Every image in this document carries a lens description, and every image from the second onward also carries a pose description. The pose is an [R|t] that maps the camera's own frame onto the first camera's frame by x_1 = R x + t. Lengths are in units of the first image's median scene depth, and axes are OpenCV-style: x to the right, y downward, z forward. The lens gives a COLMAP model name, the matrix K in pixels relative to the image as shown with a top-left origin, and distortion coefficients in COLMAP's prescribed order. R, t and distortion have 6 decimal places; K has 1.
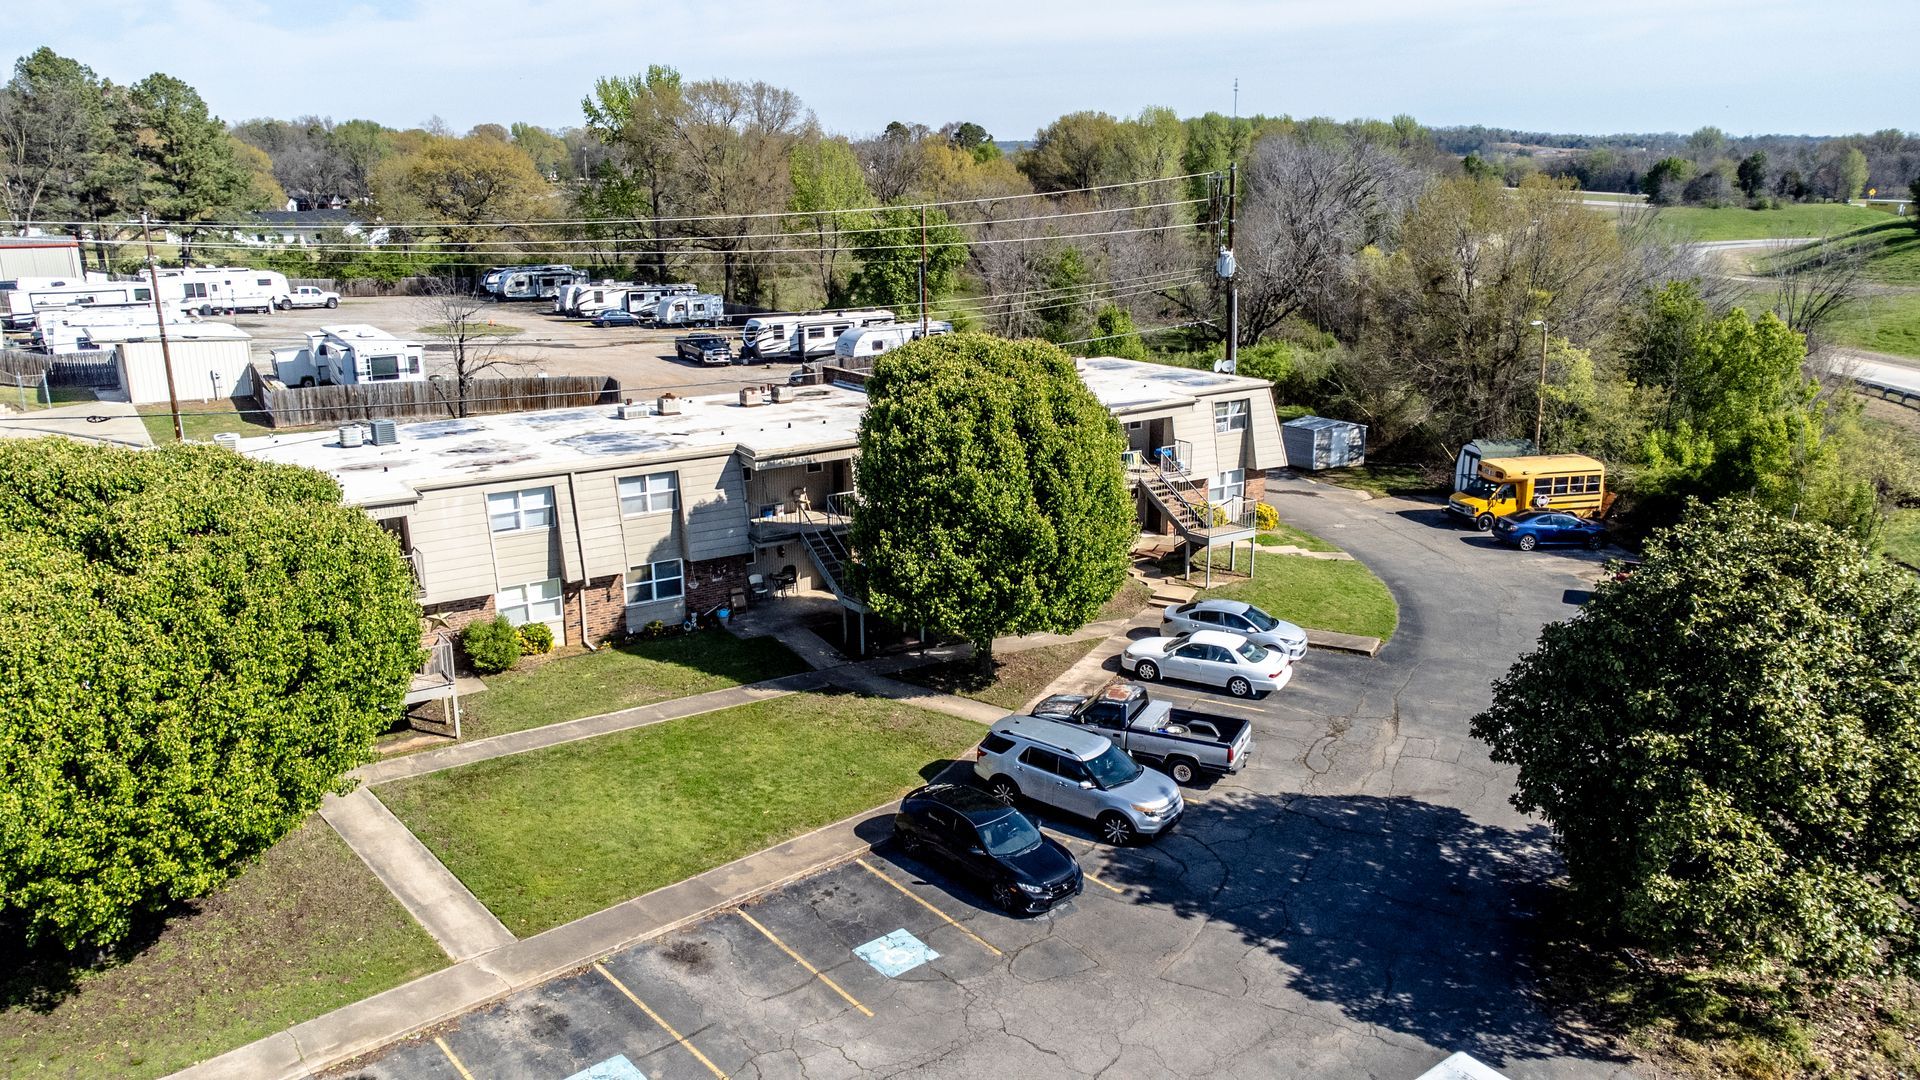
lens RADIAL K [[1416.1, 0, 961.8], [0, 1416.1, 548.6], [0, 0, 1]] dist [0.031976, 0.030827]
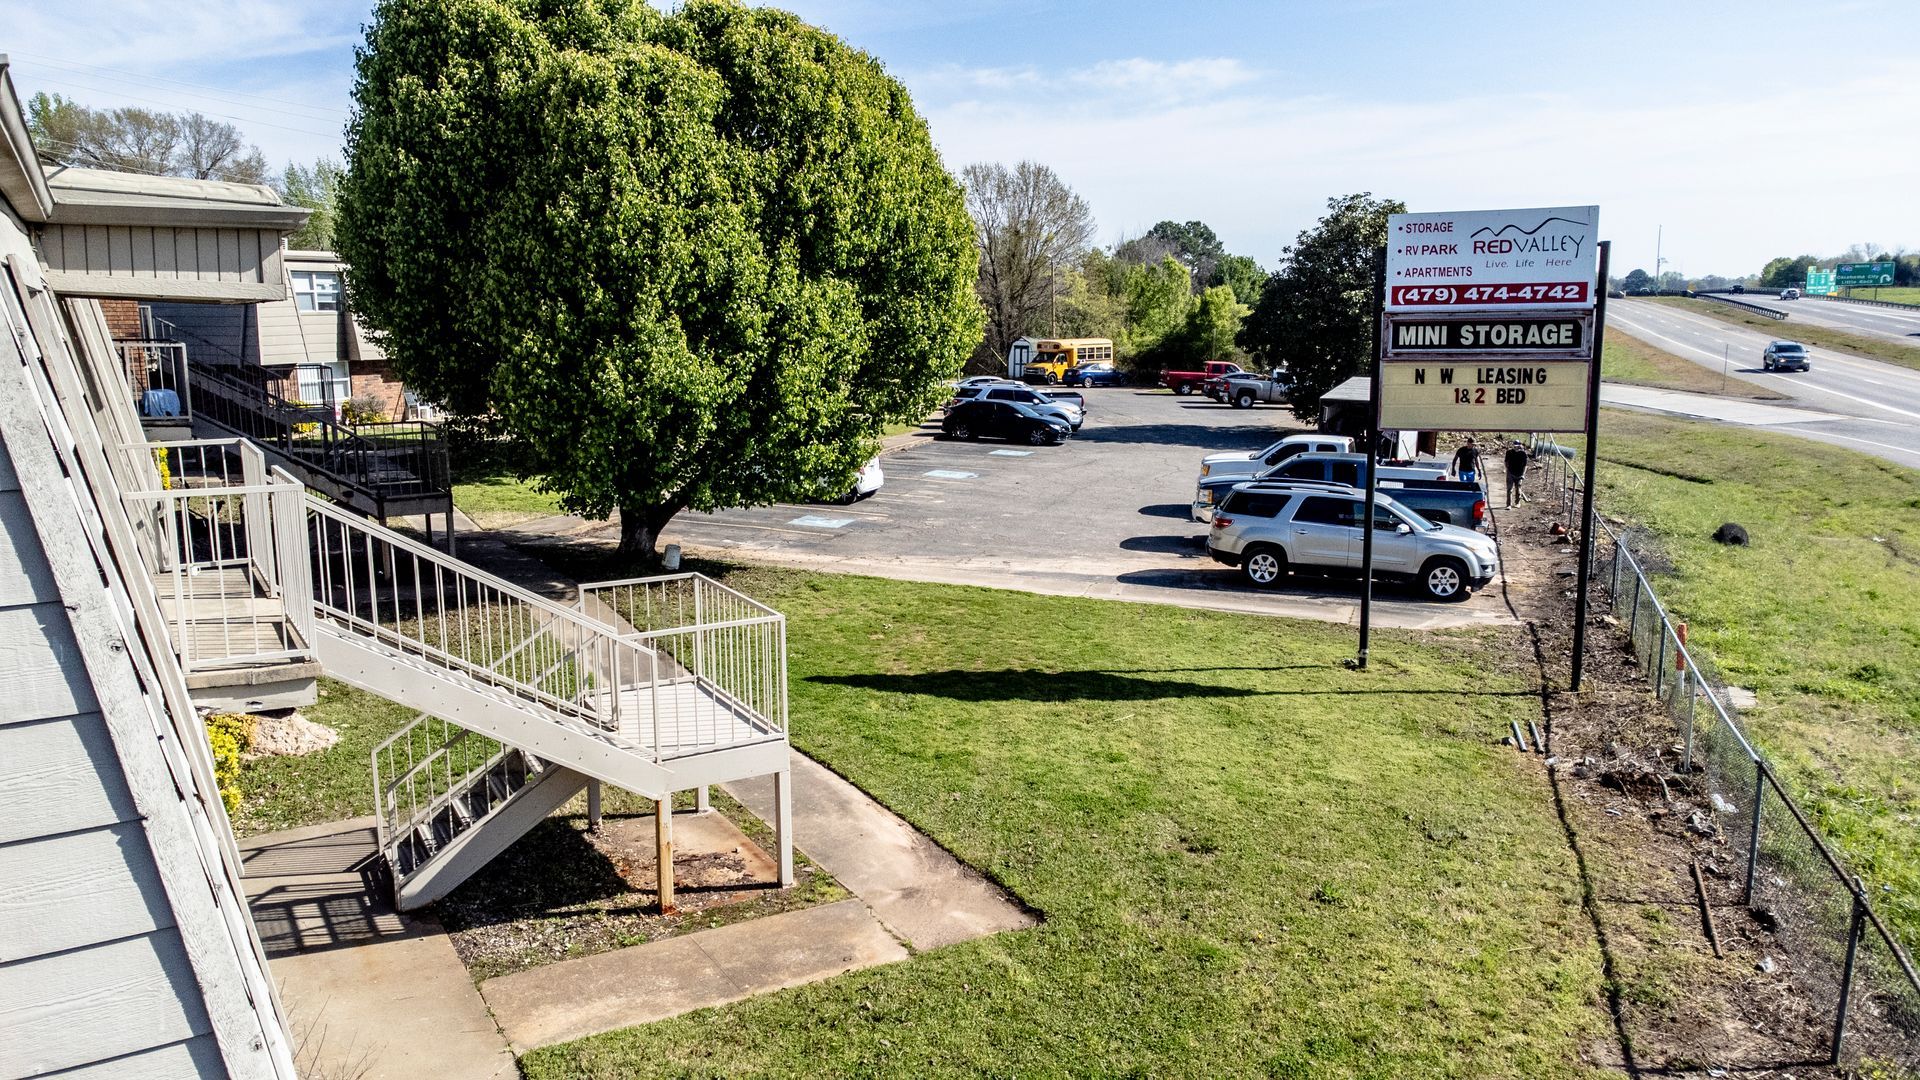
lens RADIAL K [[1416.1, 0, 961.8], [0, 1416.1, 548.6], [0, 0, 1]] dist [0.031976, 0.030827]
pose [[0.869502, -0.082908, 0.486921, -0.649151], [0.129295, 0.989642, -0.062379, 0.346397], [-0.476706, 0.117195, 0.871216, -0.302671]]
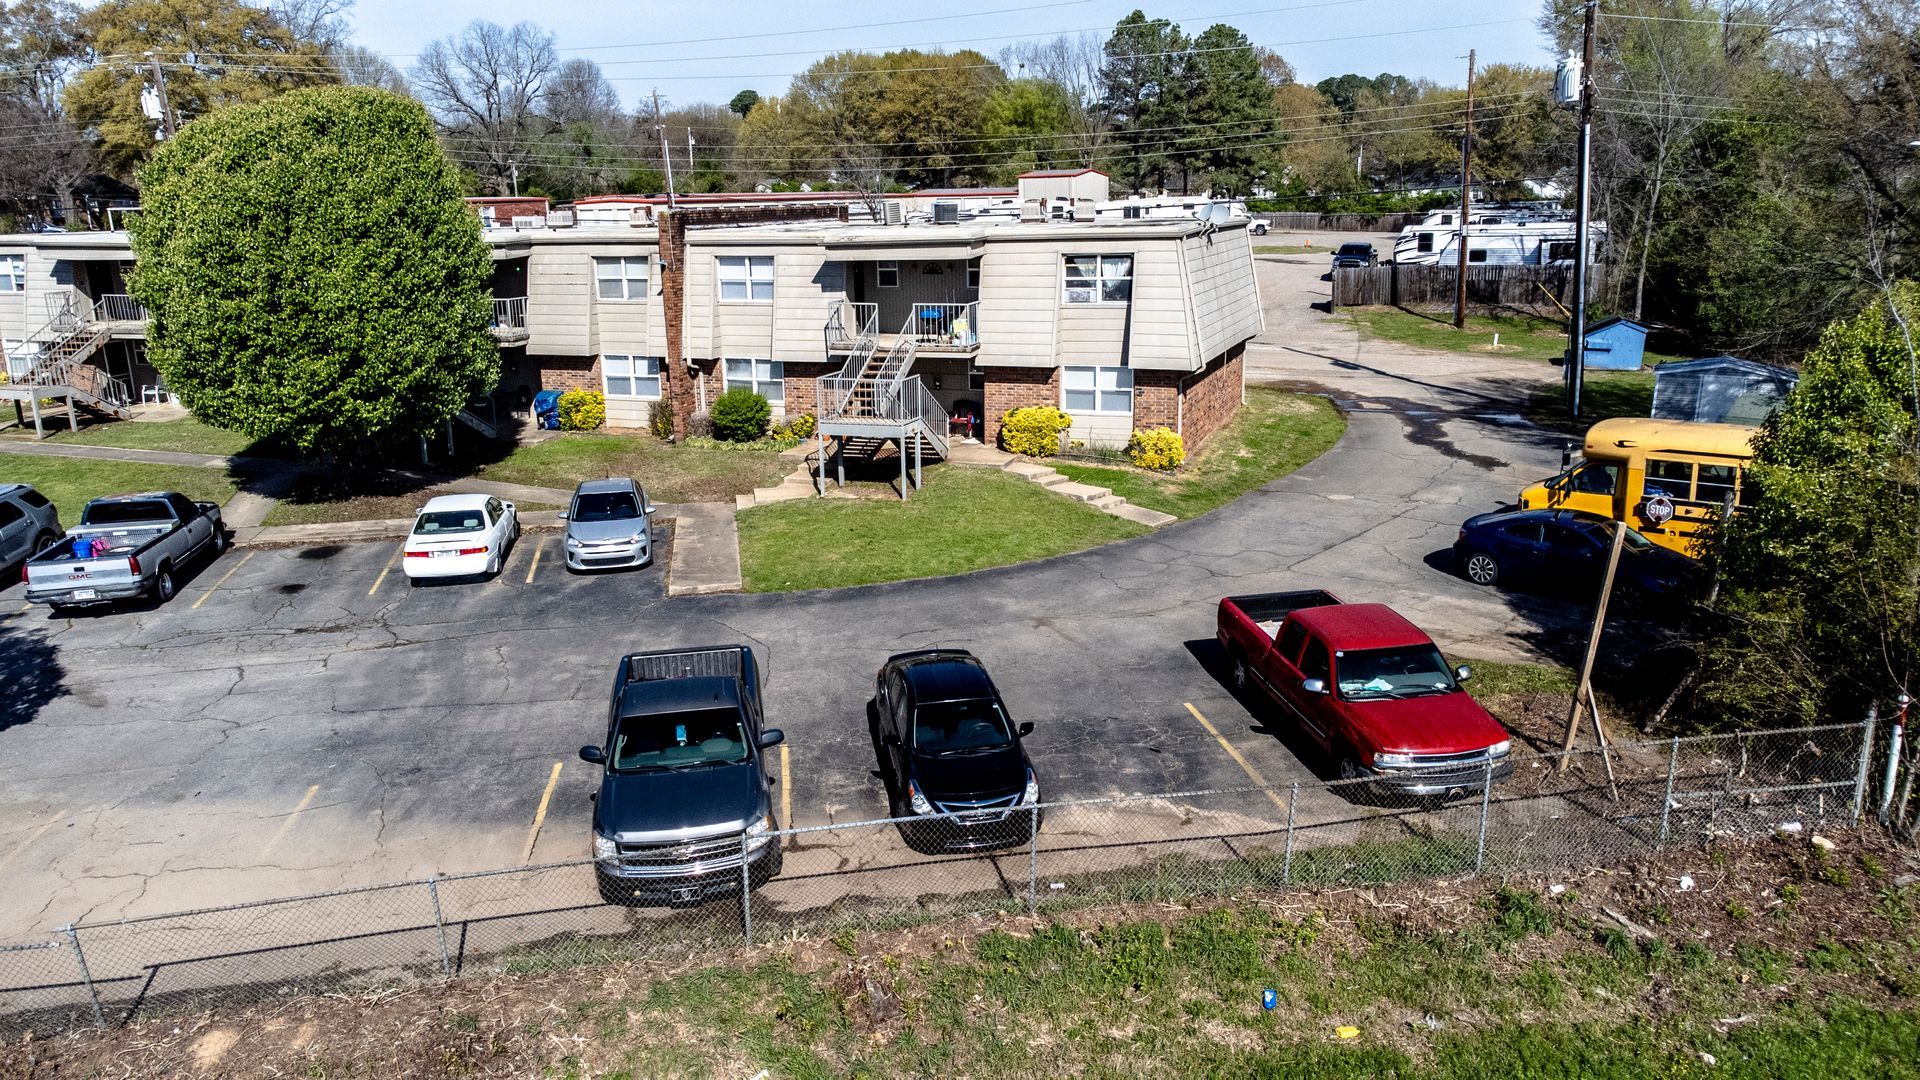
lens RADIAL K [[1416.1, 0, 961.8], [0, 1416.1, 548.6], [0, 0, 1]] dist [0.031976, 0.030827]
pose [[0.607176, 0.194889, -0.770295, 0.945365], [-0.187054, 0.977266, 0.099810, -0.036356], [0.772235, 0.083485, 0.629828, 0.771124]]
